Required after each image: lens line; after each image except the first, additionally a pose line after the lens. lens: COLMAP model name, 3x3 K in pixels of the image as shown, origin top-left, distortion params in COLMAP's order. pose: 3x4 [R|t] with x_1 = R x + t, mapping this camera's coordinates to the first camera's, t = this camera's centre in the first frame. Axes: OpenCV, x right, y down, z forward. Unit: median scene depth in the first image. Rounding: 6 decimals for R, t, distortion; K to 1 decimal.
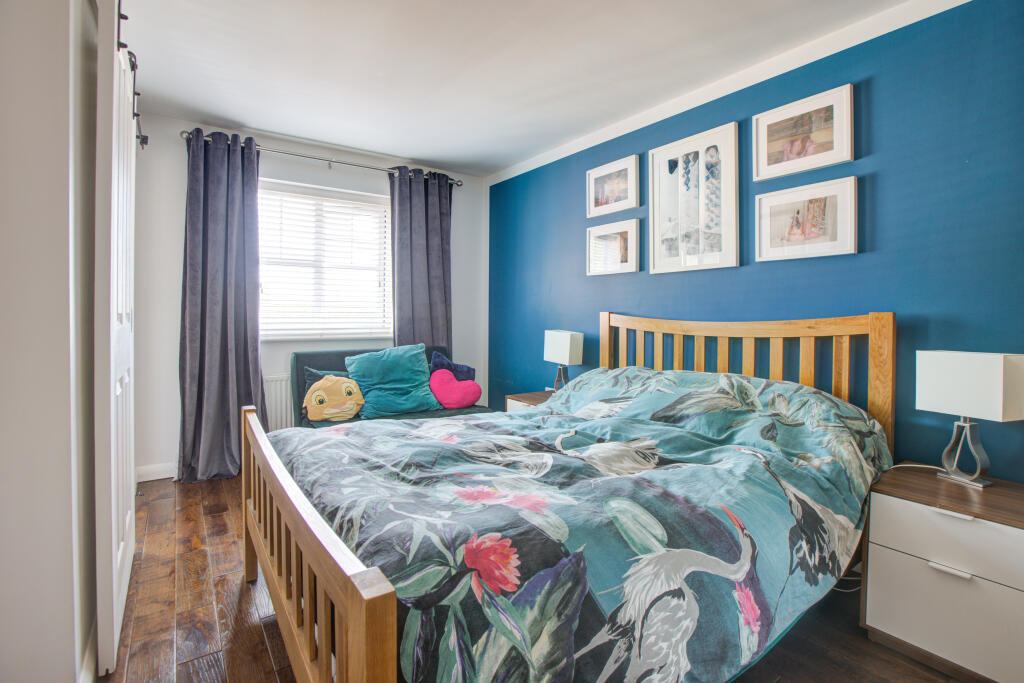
lens RADIAL K [[478.5, 0, 525.6], [0, 478.5, 319.5], [0, 0, 1]] dist [-0.006356, 0.002586]
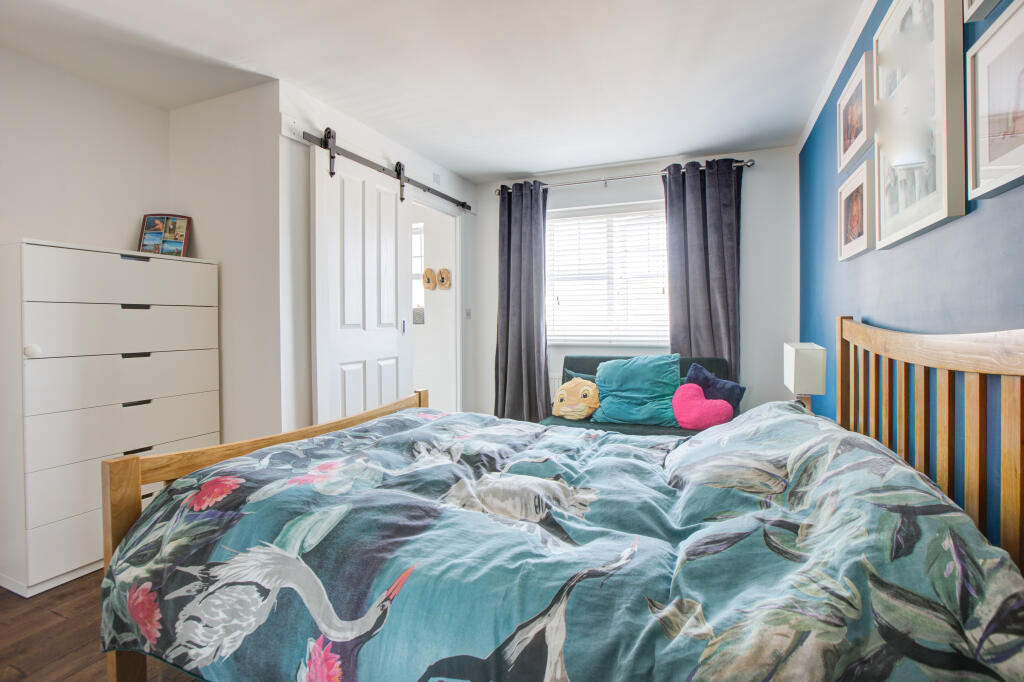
lens RADIAL K [[478.5, 0, 504.6], [0, 478.5, 320.3], [0, 0, 1]] dist [-0.006356, 0.002586]
pose [[0.497714, -0.001847, -0.867339, 1.346443], [-0.007954, 0.999946, -0.006694, -0.018100], [0.867304, 0.010231, 0.497673, 0.840273]]
